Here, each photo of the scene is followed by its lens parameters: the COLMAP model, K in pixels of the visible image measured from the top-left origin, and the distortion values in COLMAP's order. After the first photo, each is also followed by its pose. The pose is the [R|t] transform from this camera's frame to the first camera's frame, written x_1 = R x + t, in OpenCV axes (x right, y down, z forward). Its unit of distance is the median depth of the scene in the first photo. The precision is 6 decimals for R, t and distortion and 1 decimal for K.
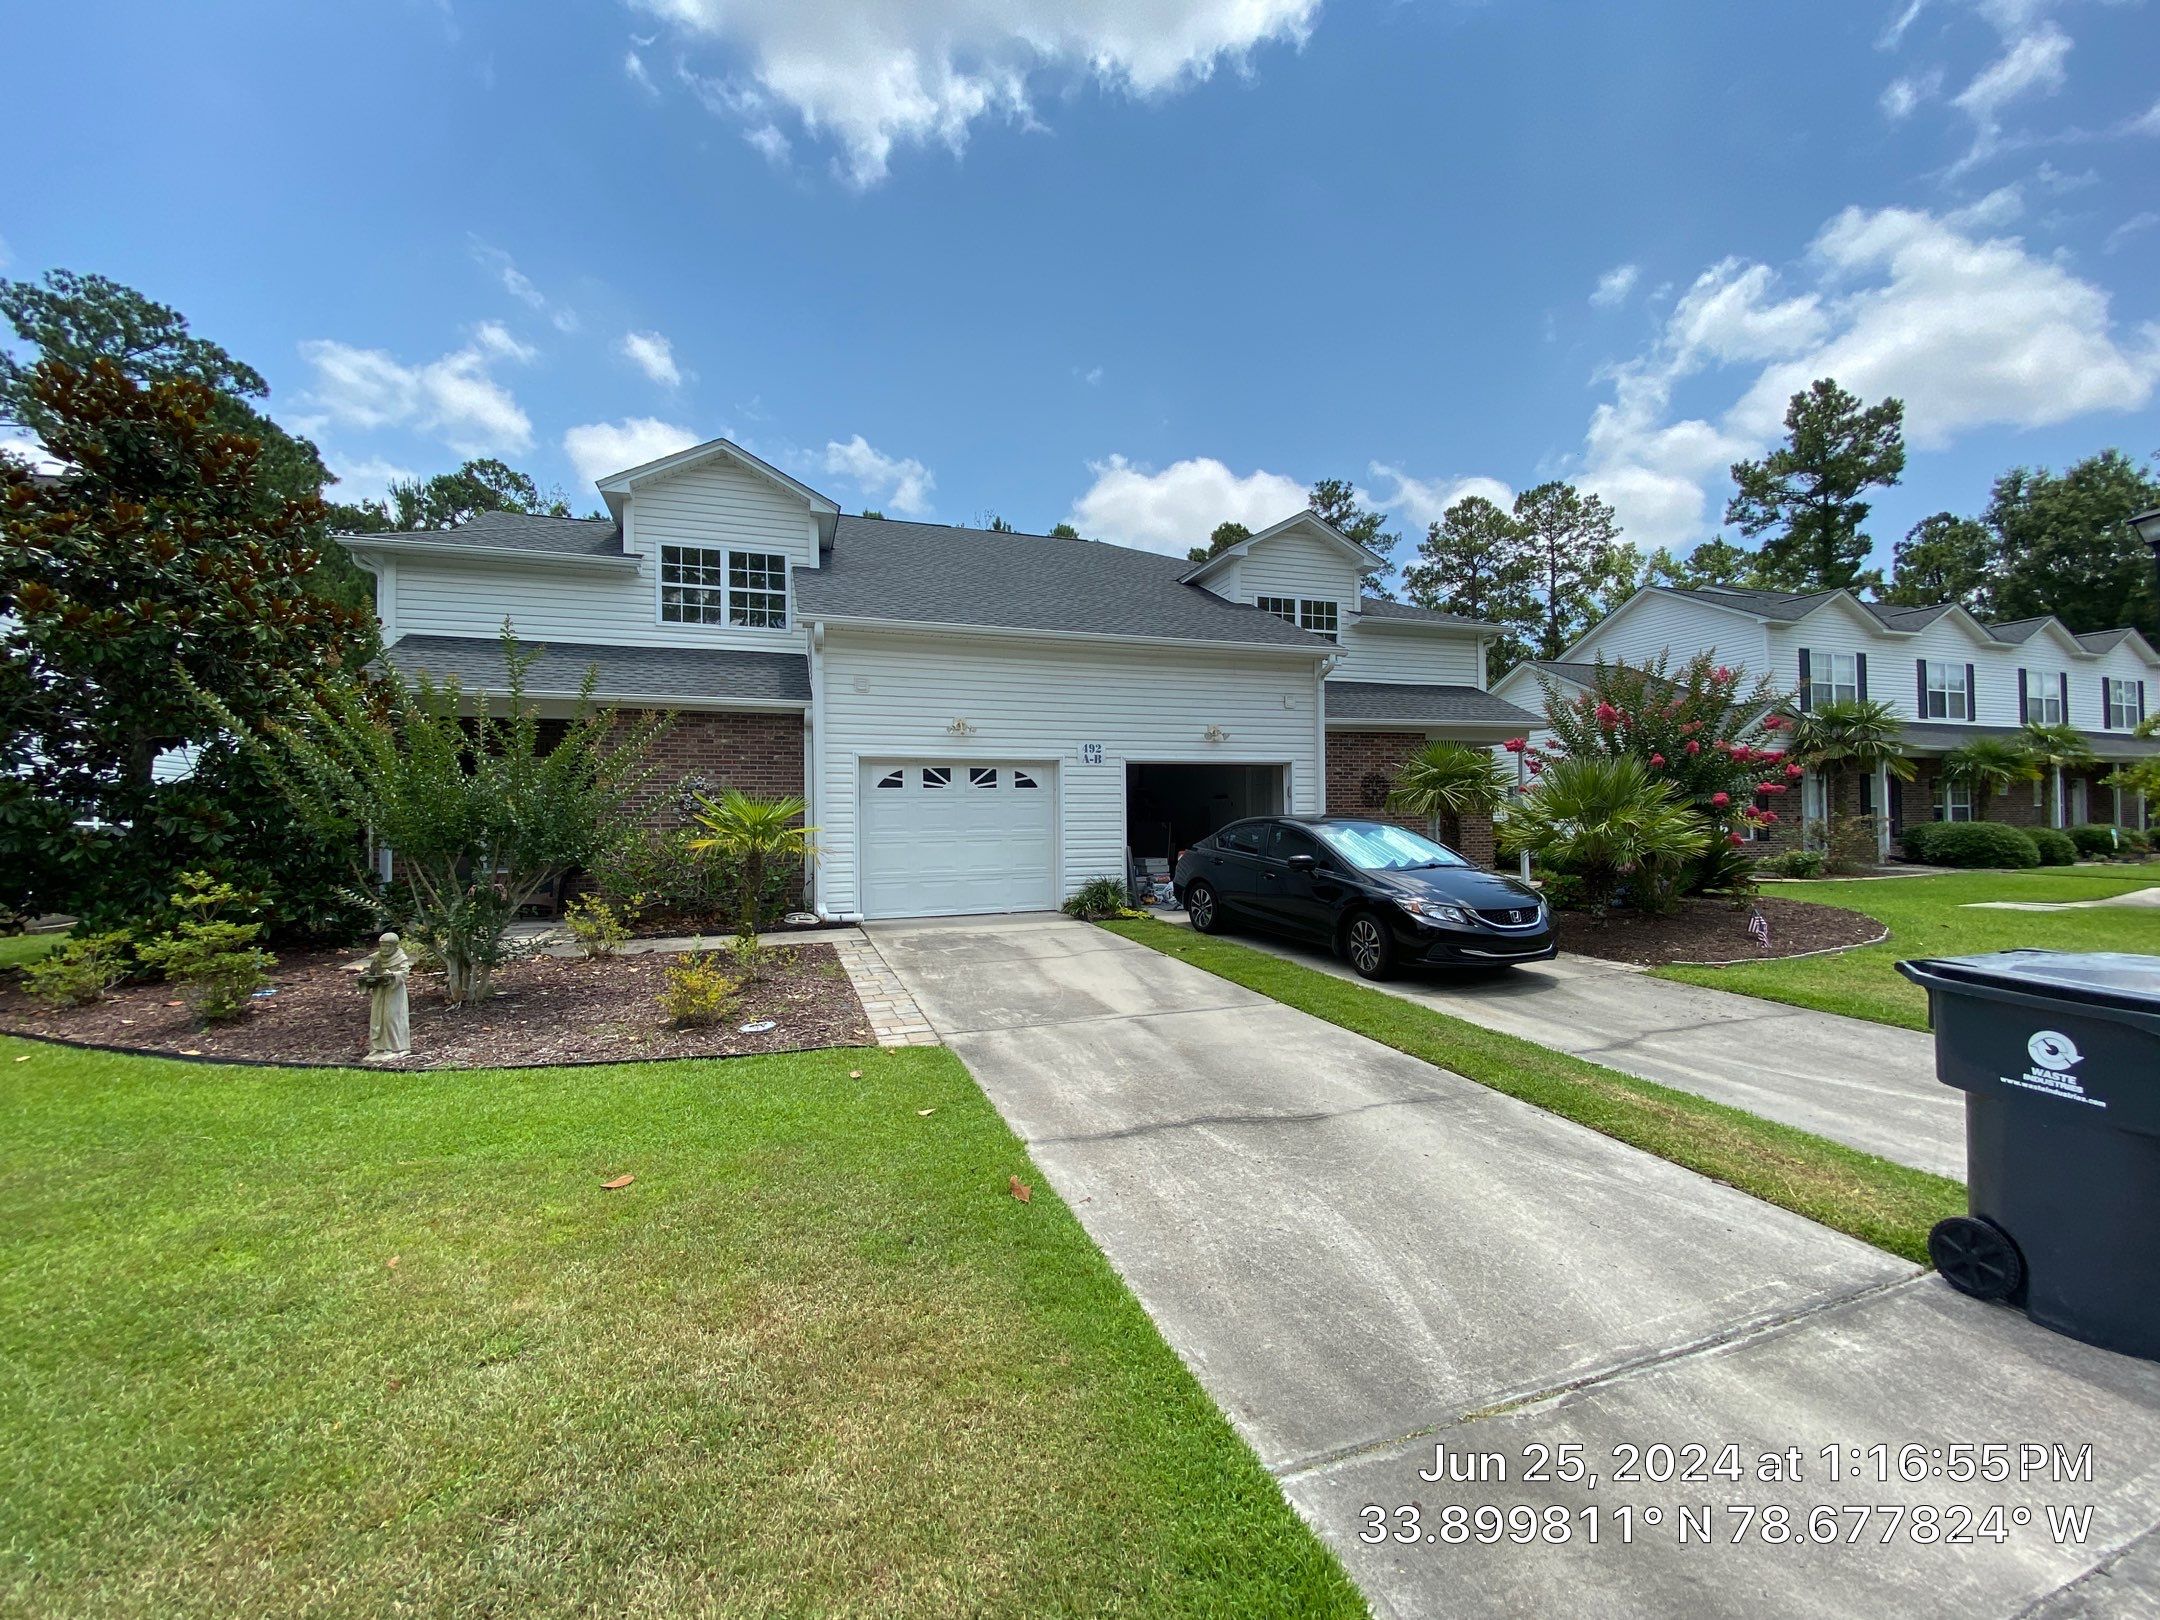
lens RADIAL K [[885.4, 0, 1080.0], [0, 885.4, 810.0], [0, 0, 1]] dist [0.018001, -0.019466]
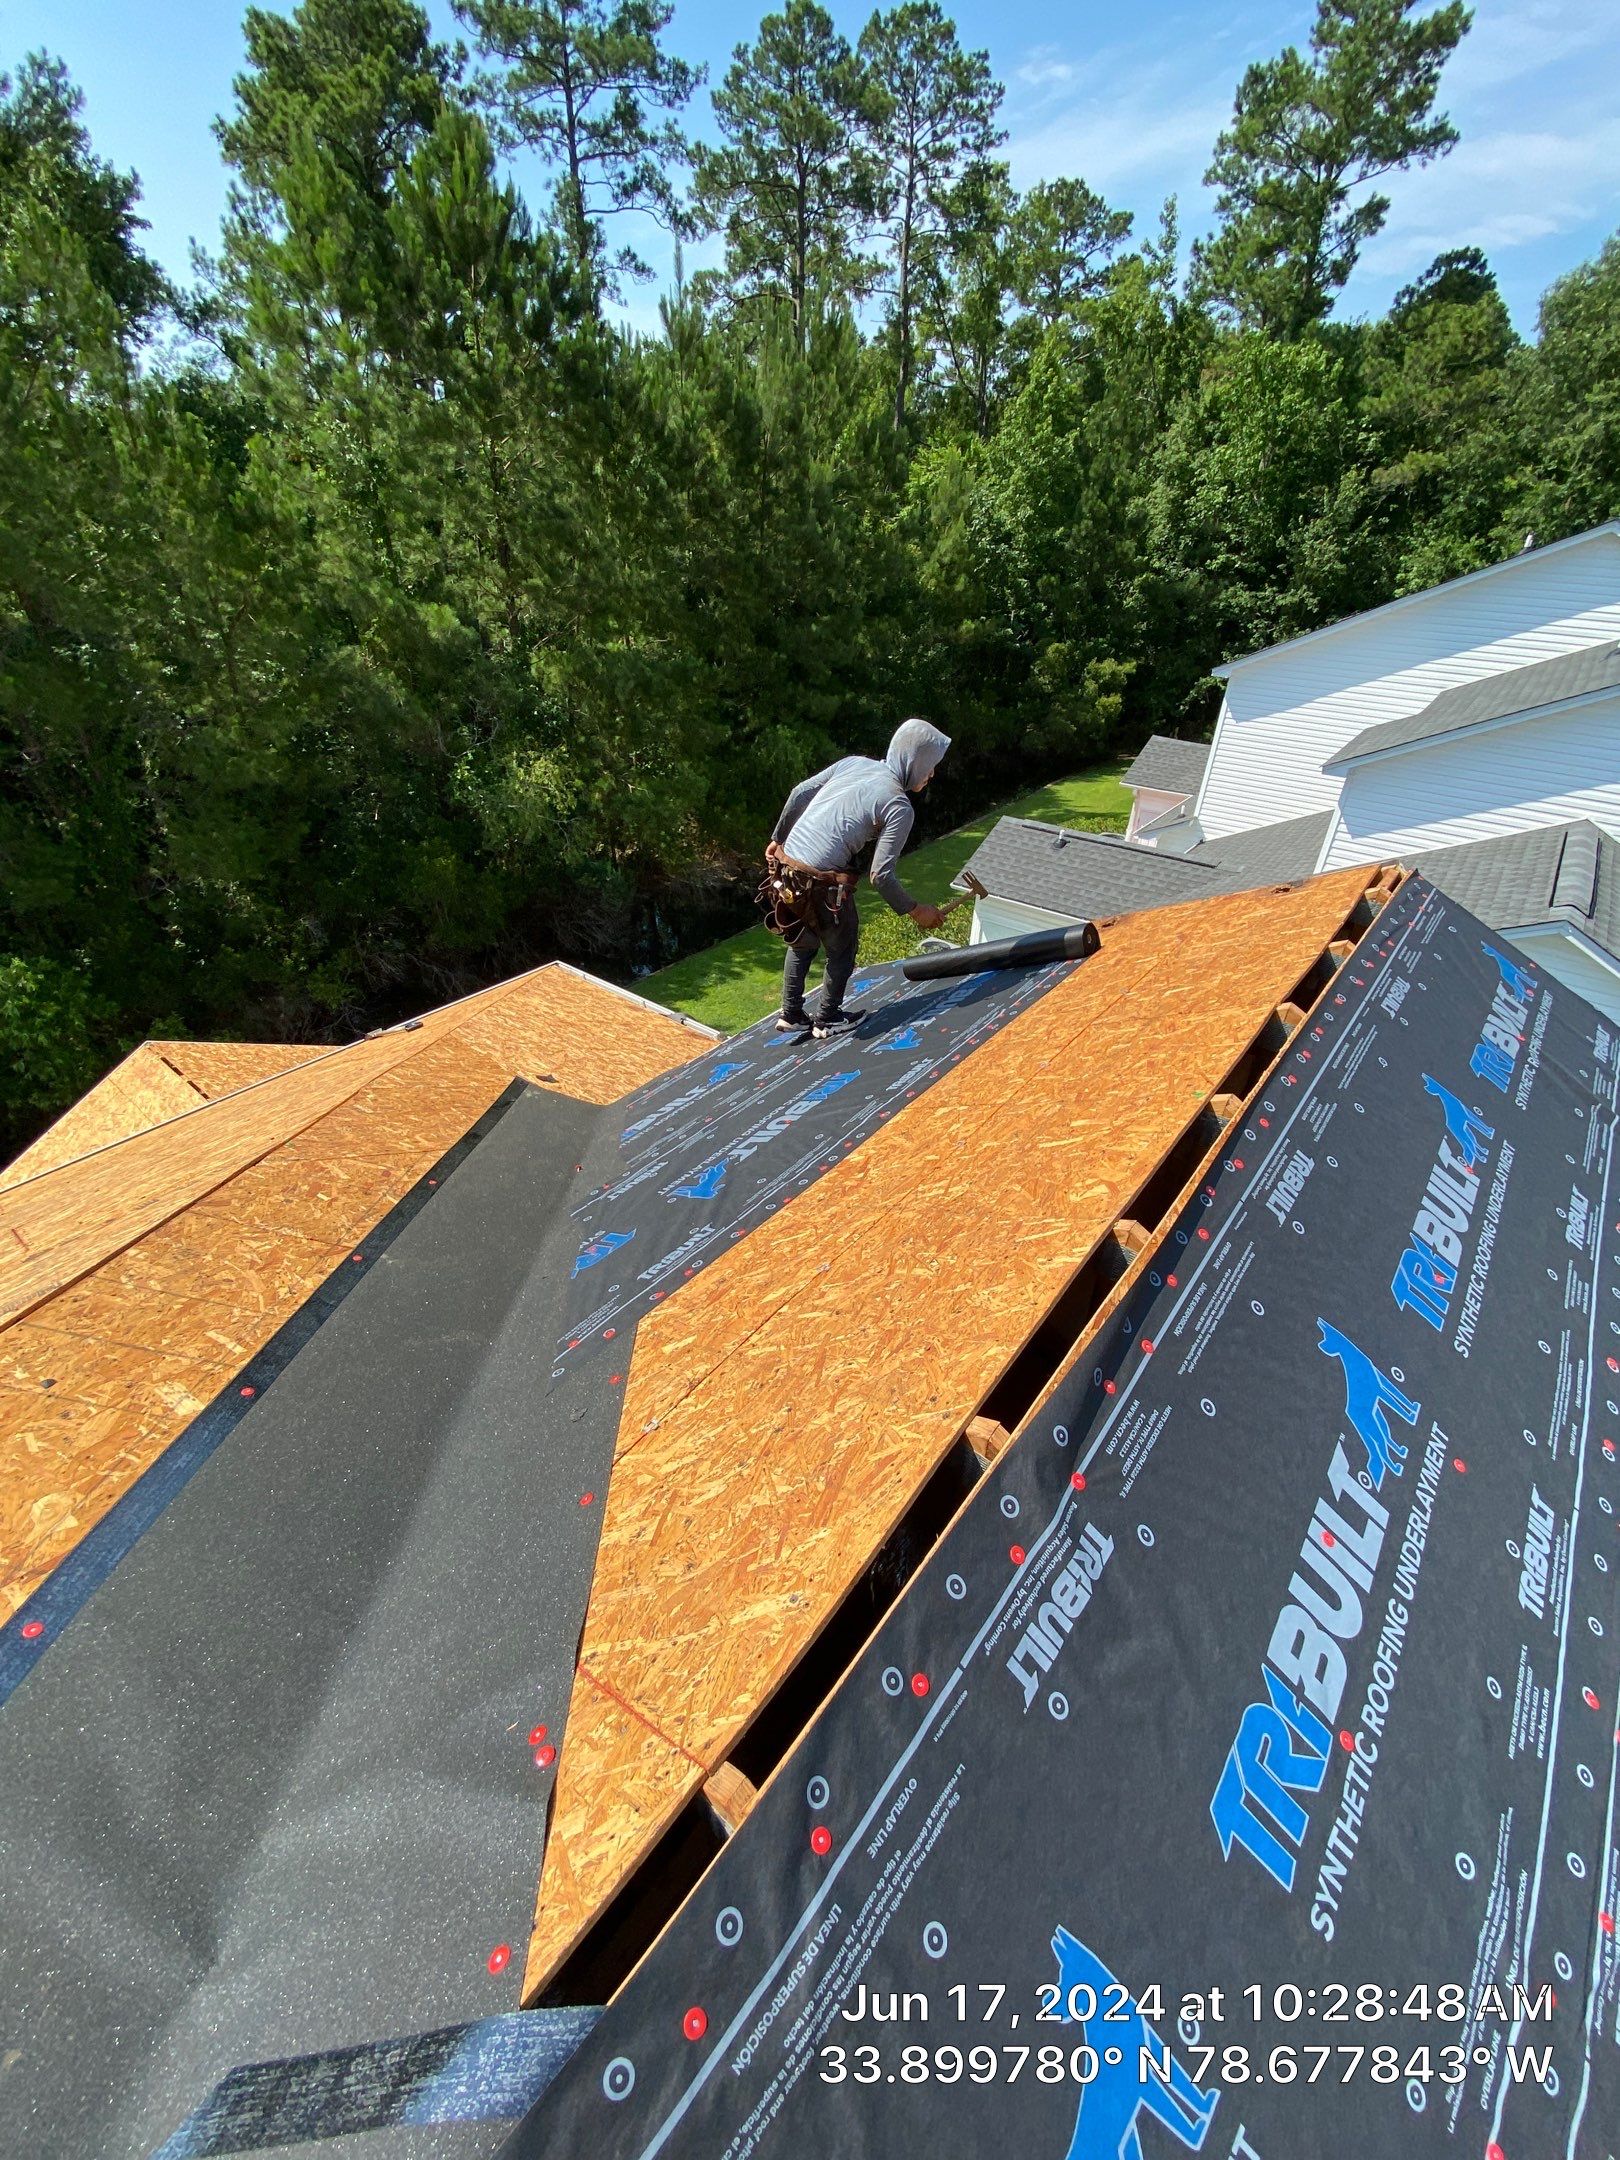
lens RADIAL K [[869.8, 0, 805.8], [0, 869.8, 1079.5], [0, 0, 1]] dist [-0.000388, -0.012294]
pose [[0.855578, -0.265301, 0.444524, 0.043900], [-0.038150, 0.824047, 0.565236, -0.106822], [-0.516266, -0.500562, 0.694915, 0.339793]]
